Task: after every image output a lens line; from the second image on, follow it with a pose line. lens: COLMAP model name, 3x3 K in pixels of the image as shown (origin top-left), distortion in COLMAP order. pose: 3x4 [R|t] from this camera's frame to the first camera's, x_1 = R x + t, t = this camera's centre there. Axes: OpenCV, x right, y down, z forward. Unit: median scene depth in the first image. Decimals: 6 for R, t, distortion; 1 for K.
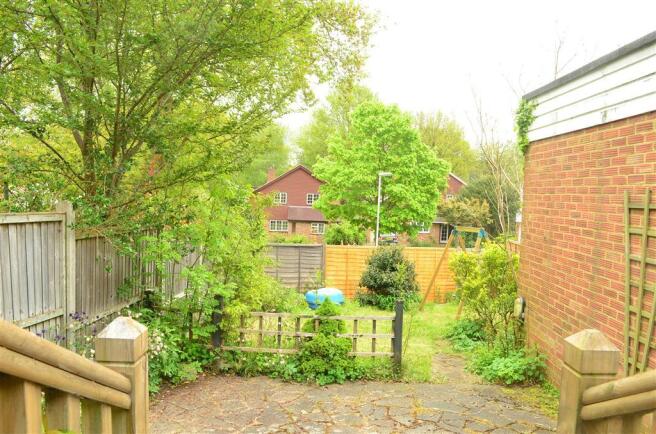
lens RADIAL K [[514.0, 0, 328.0], [0, 514.0, 217.0], [0, 0, 1]] dist [-0.110941, 0.044461]
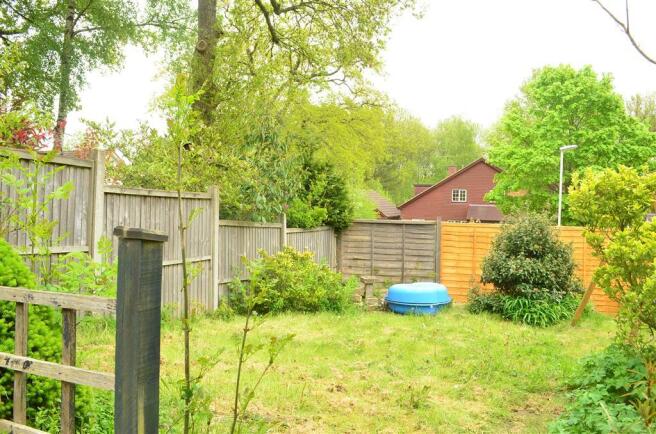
lens RADIAL K [[514.0, 0, 328.0], [0, 514.0, 217.0], [0, 0, 1]] dist [-0.110941, 0.044461]
pose [[0.923598, -0.005087, -0.383328, 0.056131], [-0.003111, 0.999780, -0.020762, 0.029996], [0.383350, 0.020368, 0.923379, 0.151903]]
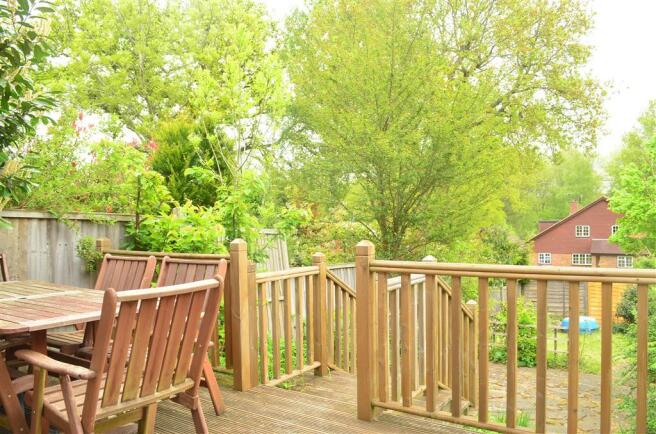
lens RADIAL K [[514.0, 0, 328.0], [0, 514.0, 217.0], [0, 0, 1]] dist [-0.110941, 0.044461]
pose [[0.825930, -0.047264, -0.561788, 0.070961], [0.011127, 0.997652, -0.067575, -0.007007], [0.563663, 0.049561, 0.824517, -0.116257]]
